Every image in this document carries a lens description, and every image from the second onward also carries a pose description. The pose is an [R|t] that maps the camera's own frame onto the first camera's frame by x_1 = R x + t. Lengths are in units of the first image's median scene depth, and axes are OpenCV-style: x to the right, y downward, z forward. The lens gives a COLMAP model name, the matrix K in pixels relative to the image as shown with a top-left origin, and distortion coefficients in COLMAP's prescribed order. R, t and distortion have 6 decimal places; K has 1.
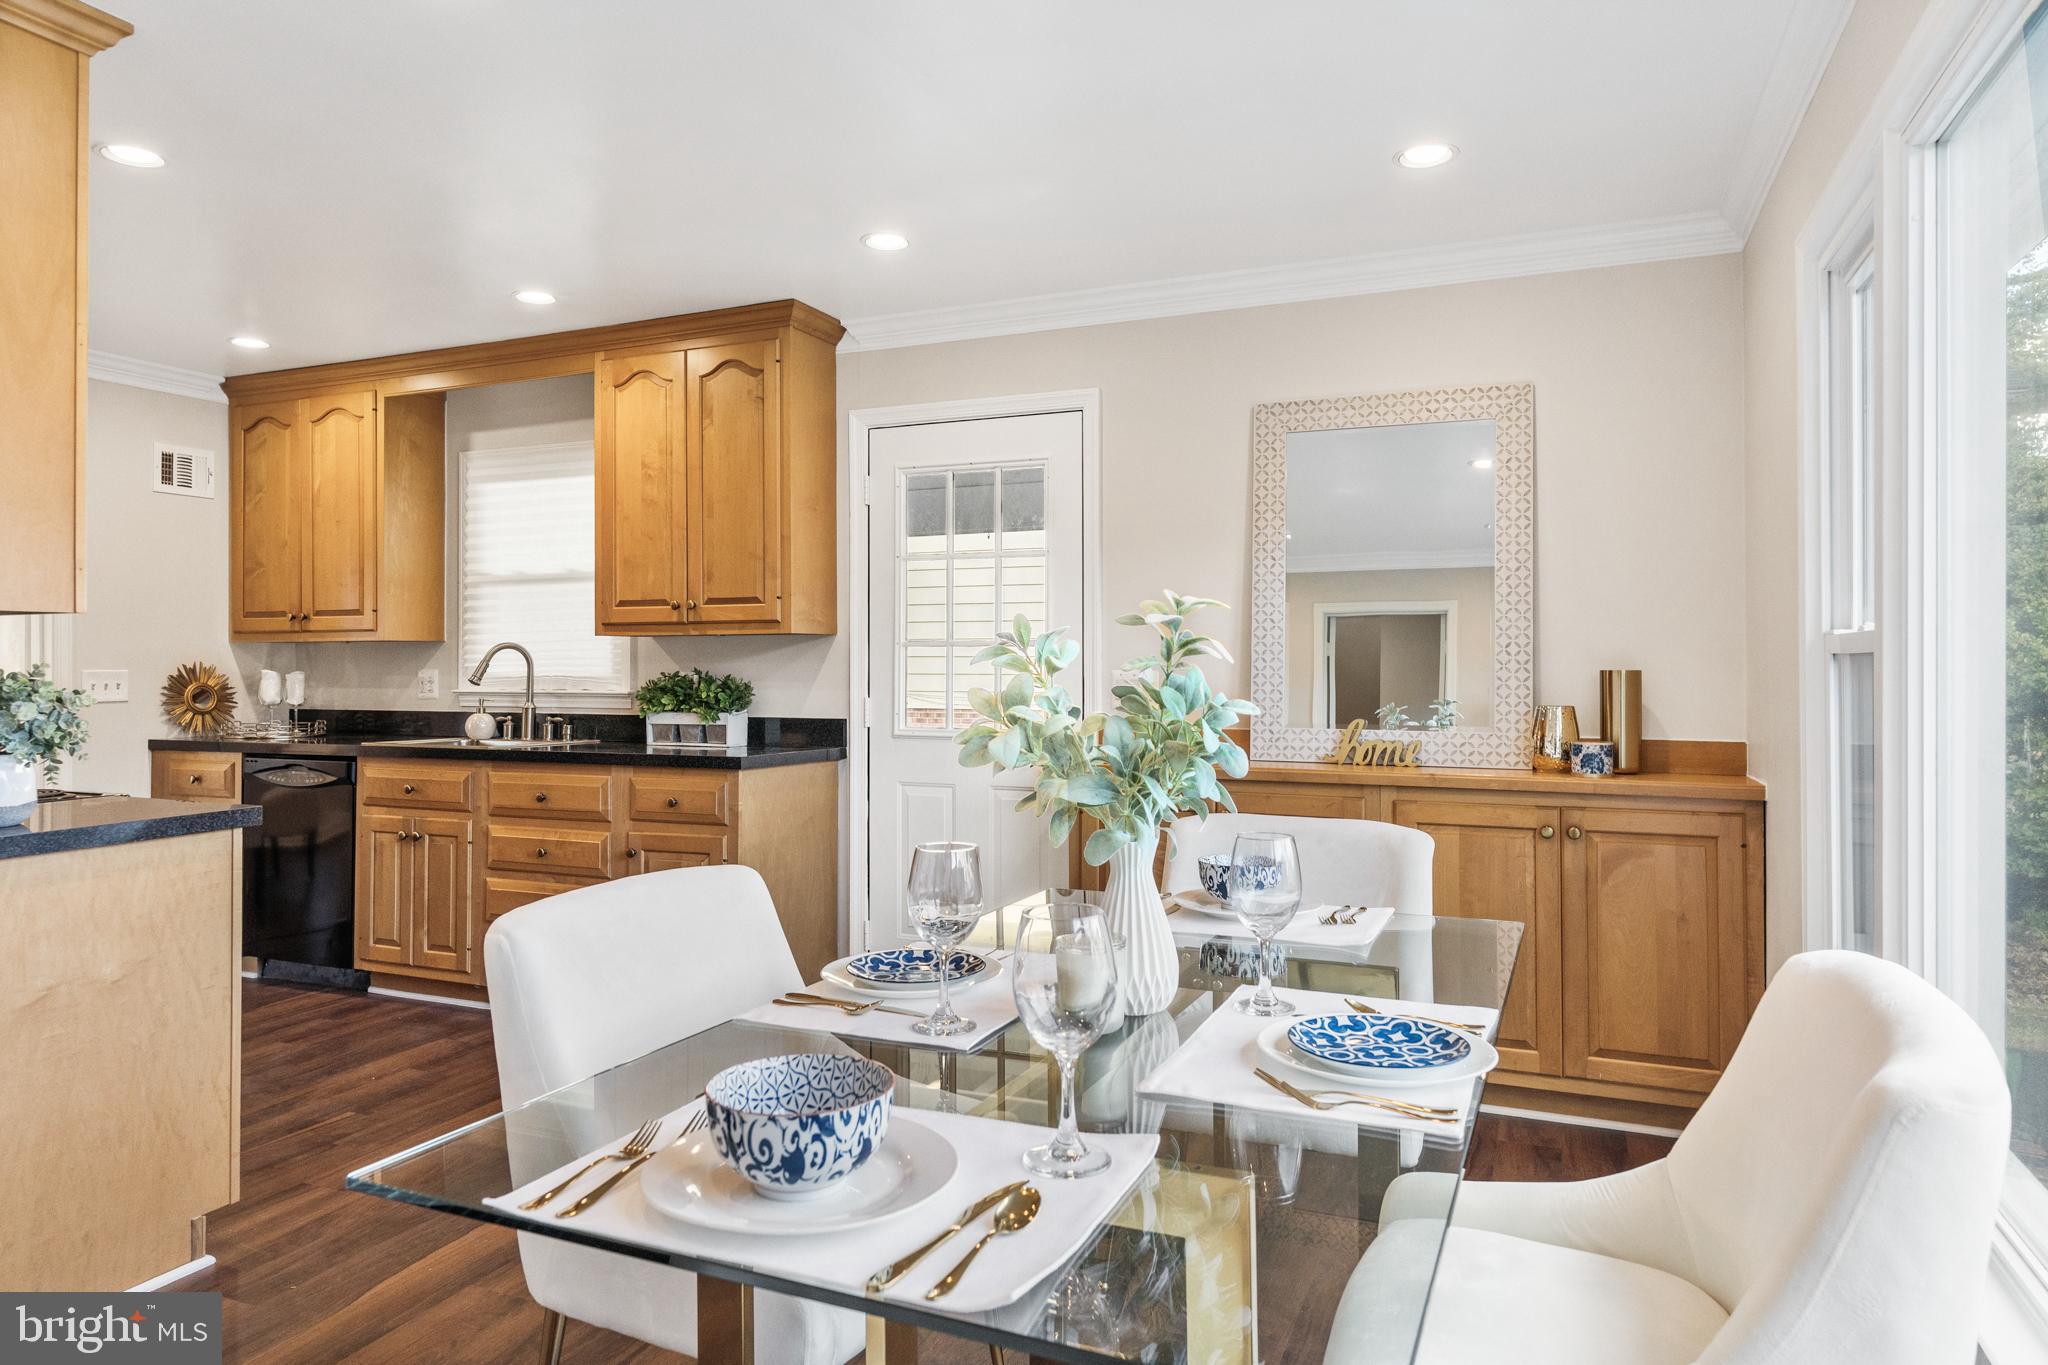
lens RADIAL K [[1237.3, 0, 1024.1], [0, 1237.3, 642.4], [0, 0, 1]] dist [-0.002461, 0.001058]
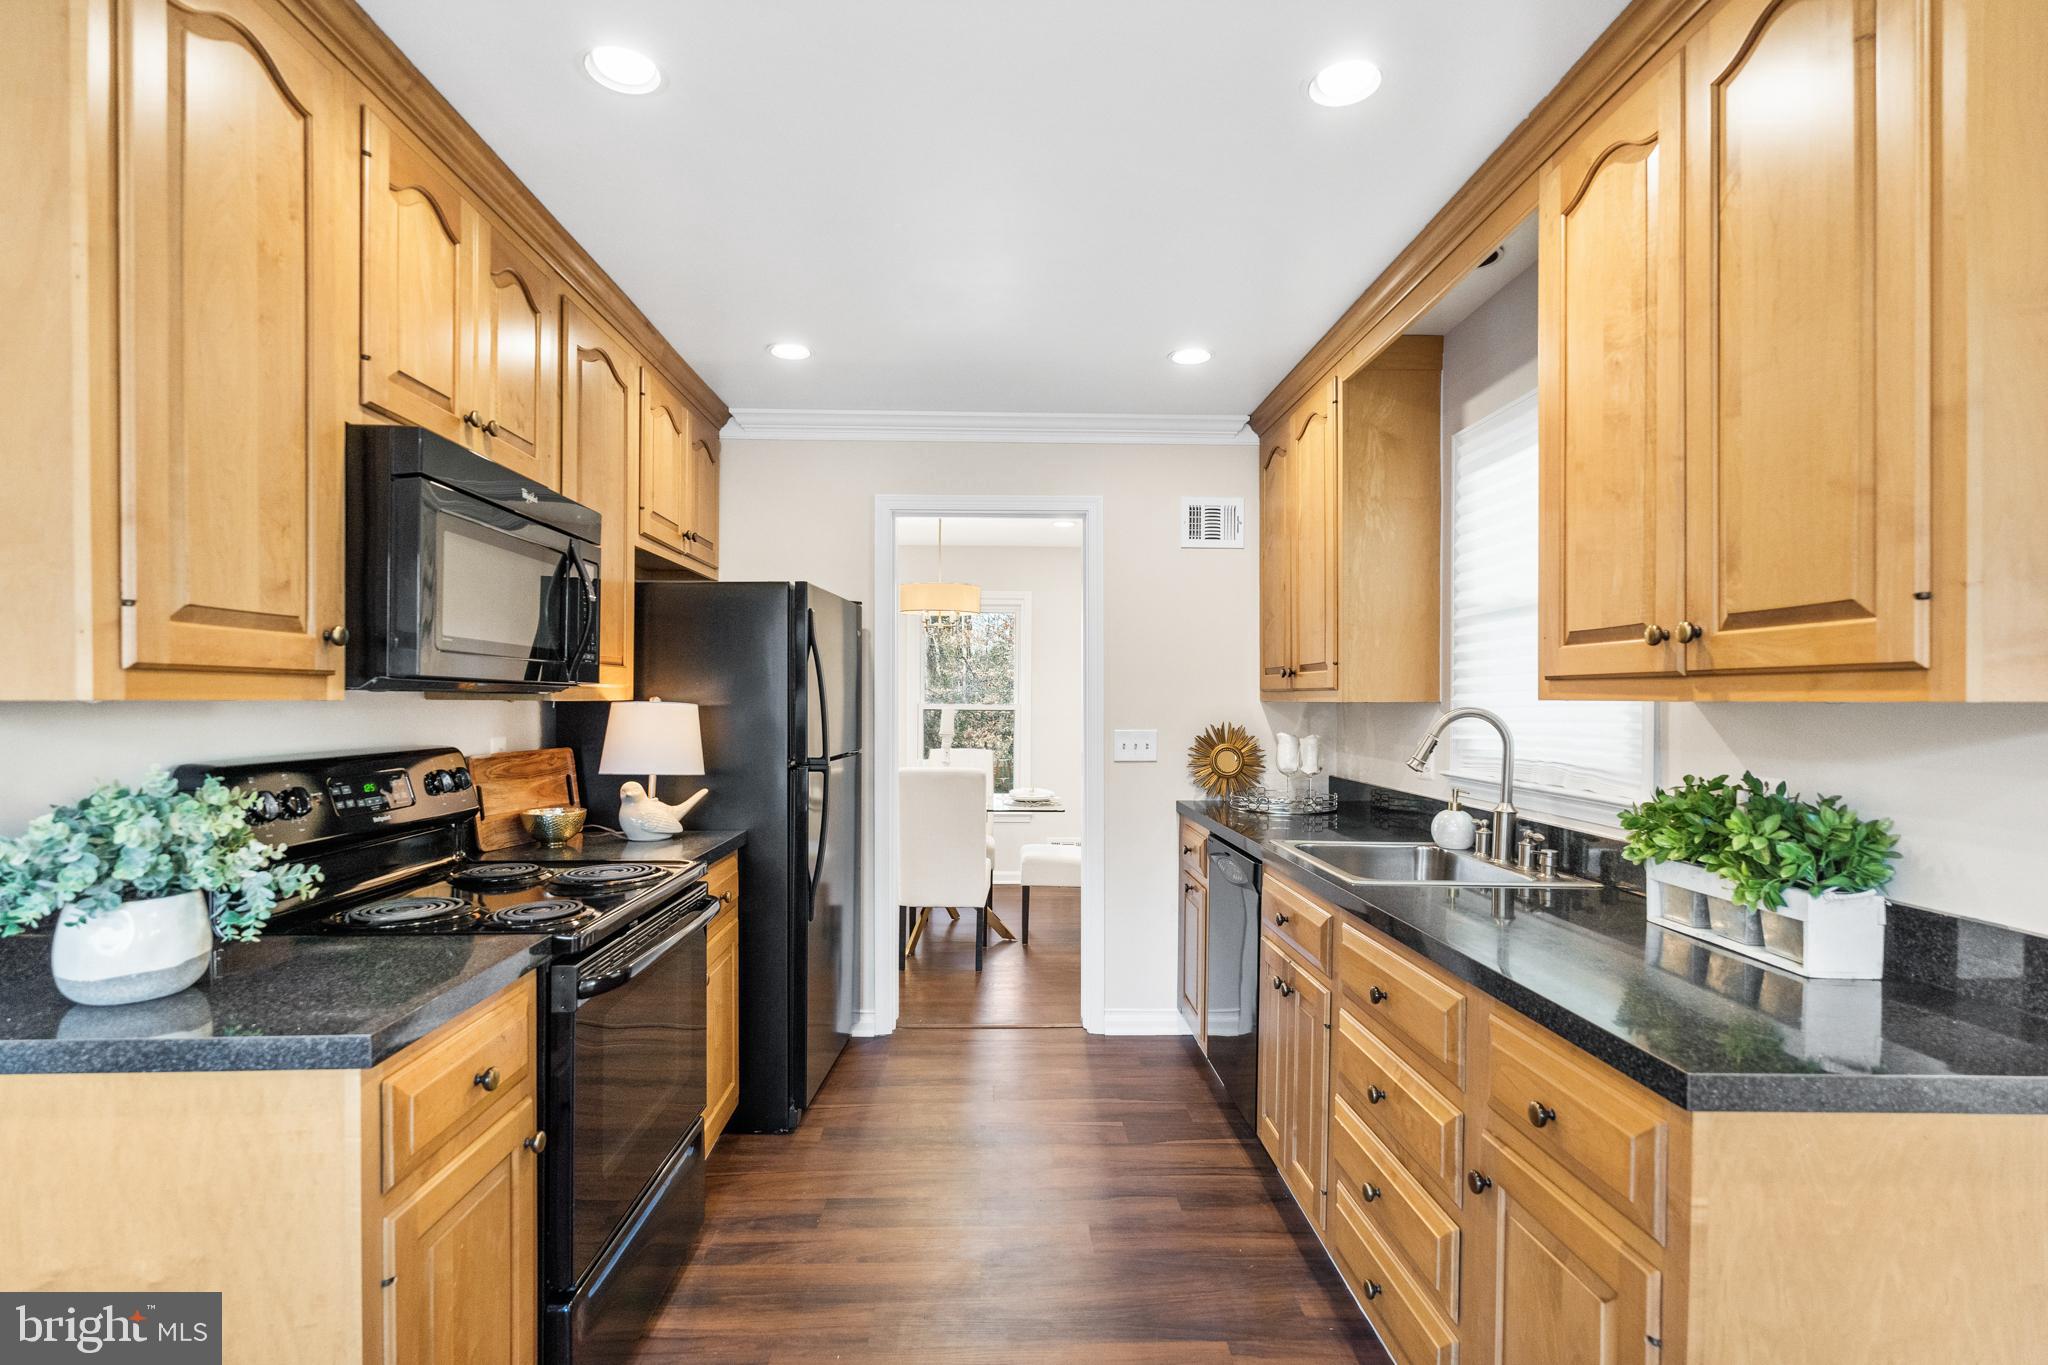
lens RADIAL K [[981.5, 0, 1024.7], [0, 981.5, 707.6], [0, 0, 1]] dist [-0.002912, 0.000358]
pose [[0.415697, 0.012312, -0.909420, -0.053619], [0.010141, 0.999783, 0.018170, -0.012307], [0.909447, -0.016776, 0.415482, 0.631058]]
